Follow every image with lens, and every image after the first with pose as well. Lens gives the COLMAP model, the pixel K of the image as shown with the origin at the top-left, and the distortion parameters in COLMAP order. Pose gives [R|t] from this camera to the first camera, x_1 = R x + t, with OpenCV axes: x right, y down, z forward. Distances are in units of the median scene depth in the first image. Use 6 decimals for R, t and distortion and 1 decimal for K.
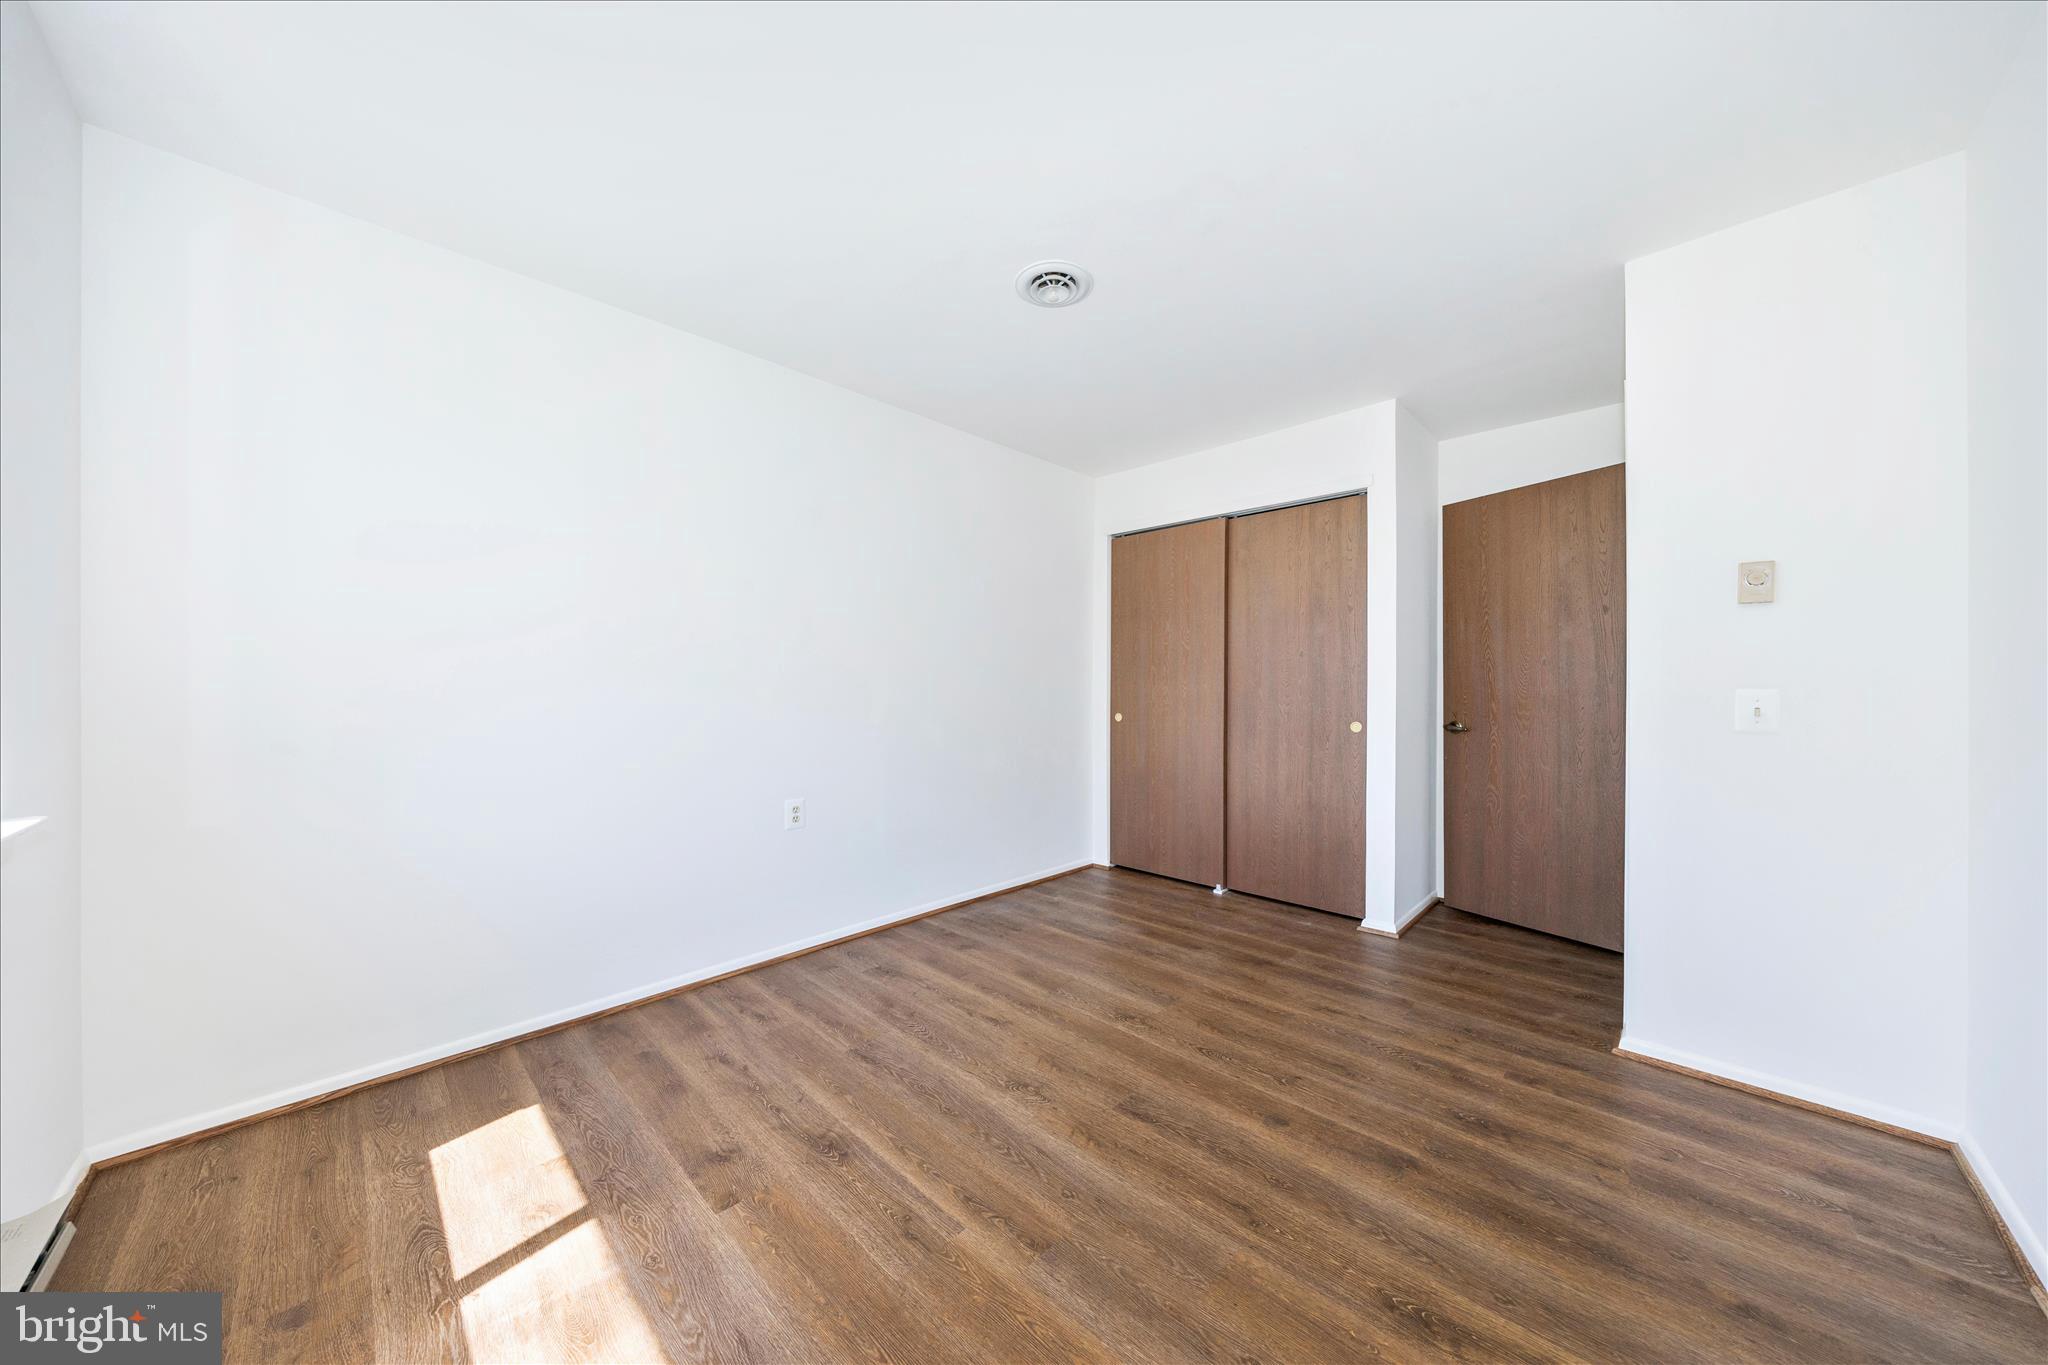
lens RADIAL K [[684.5, 0, 1019.1], [0, 684.5, 686.6], [0, 0, 1]] dist [-0.000076, -0.000014]
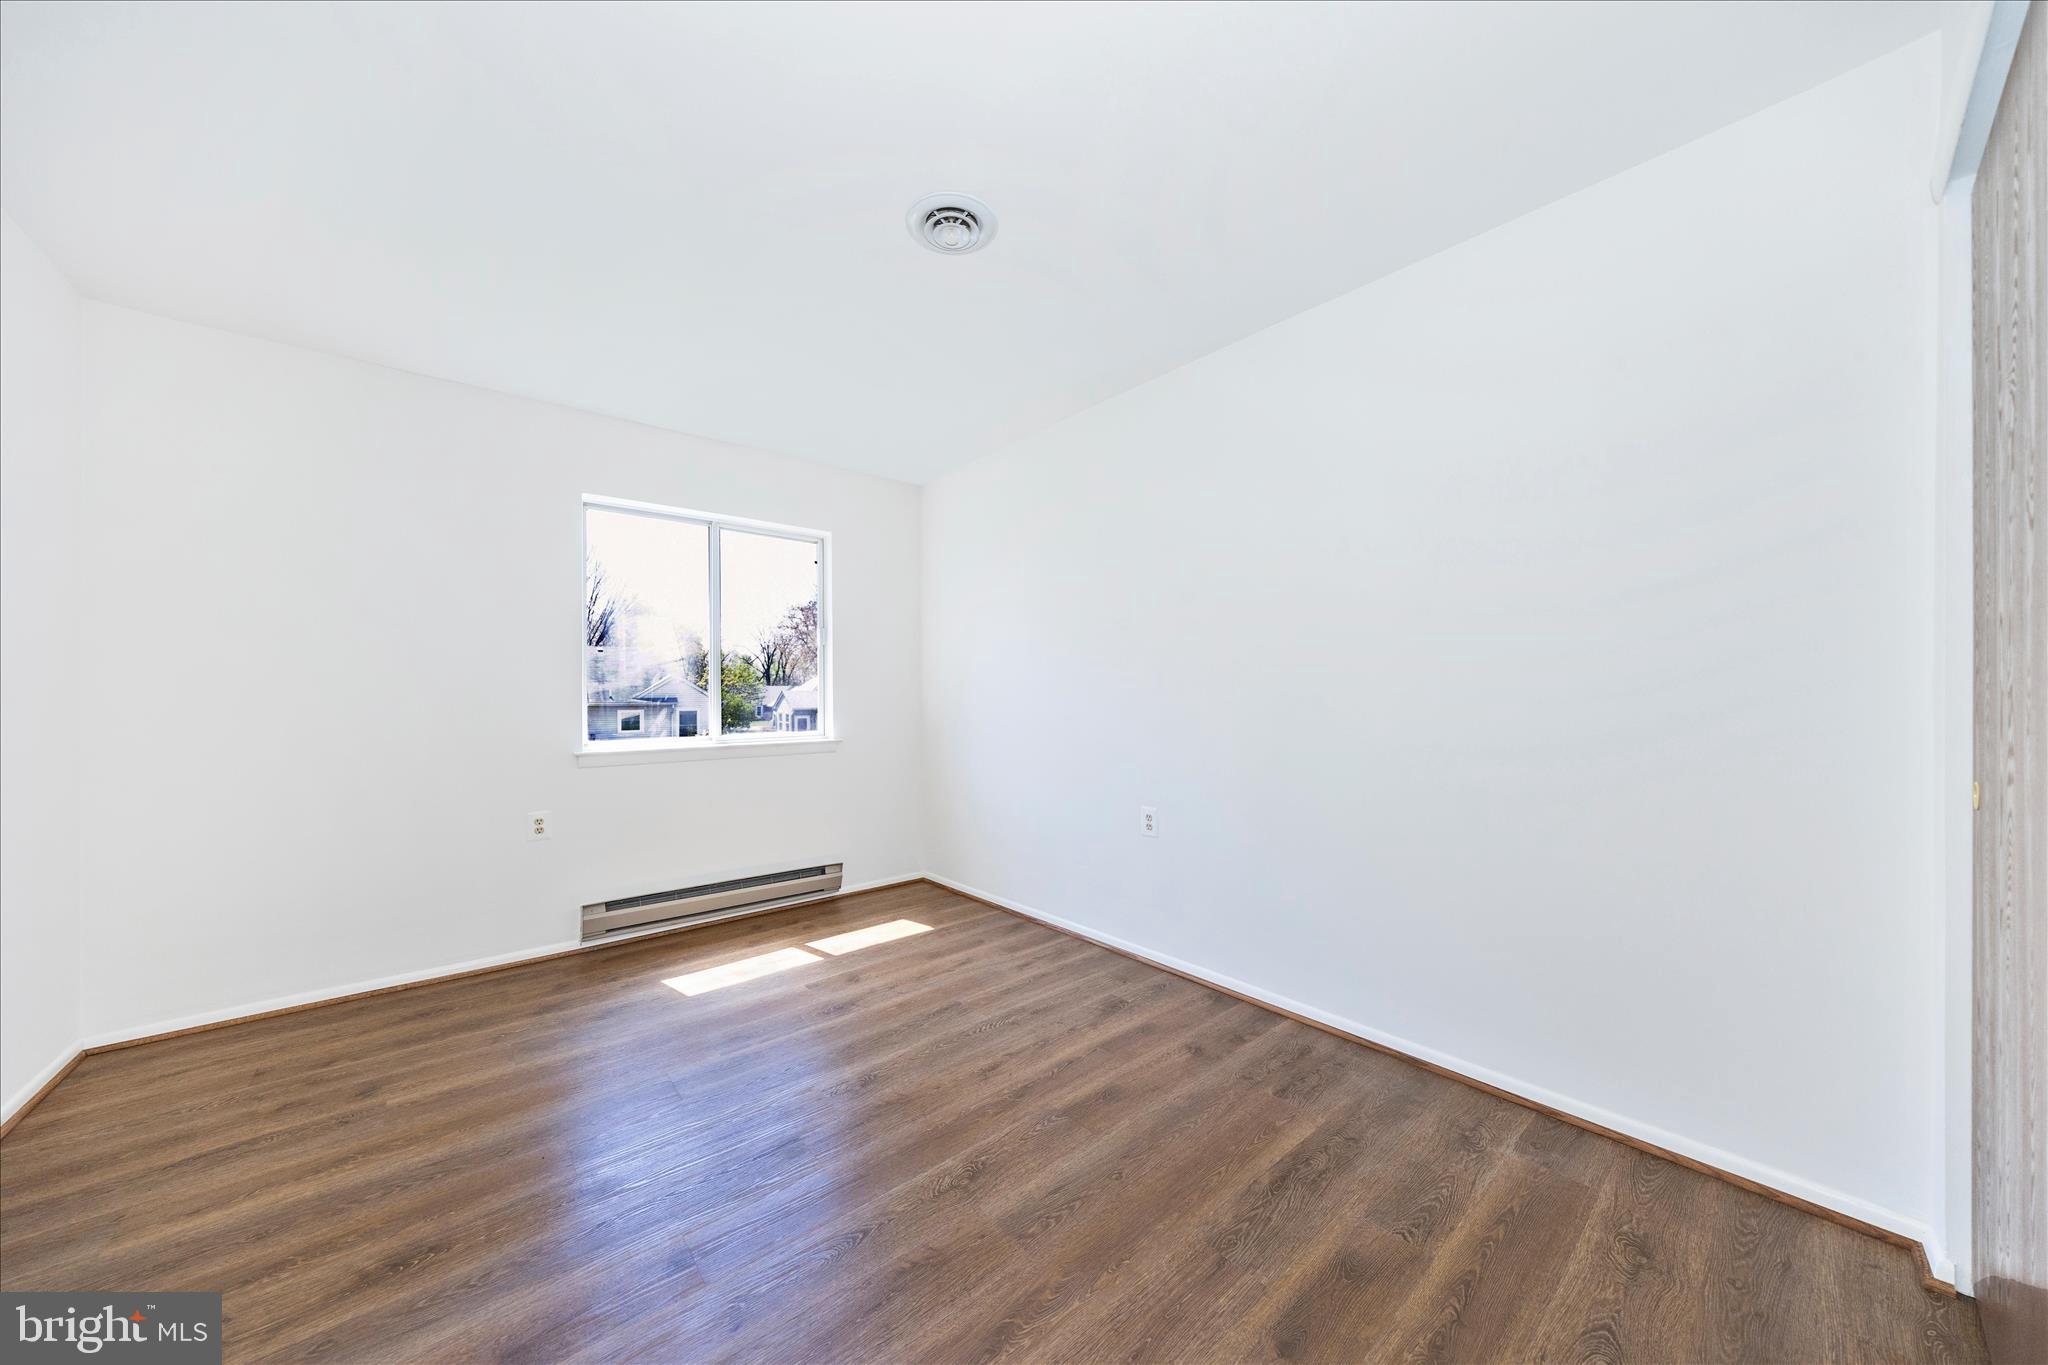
lens RADIAL K [[684.5, 0, 1019.1], [0, 684.5, 686.6], [0, 0, 1]] dist [-0.000076, -0.000014]
pose [[-0.085107, -0.001978, -0.996370, 0.852142], [0.003126, 0.999993, -0.002252, -0.013082], [0.996367, -0.003307, -0.085100, 1.105730]]
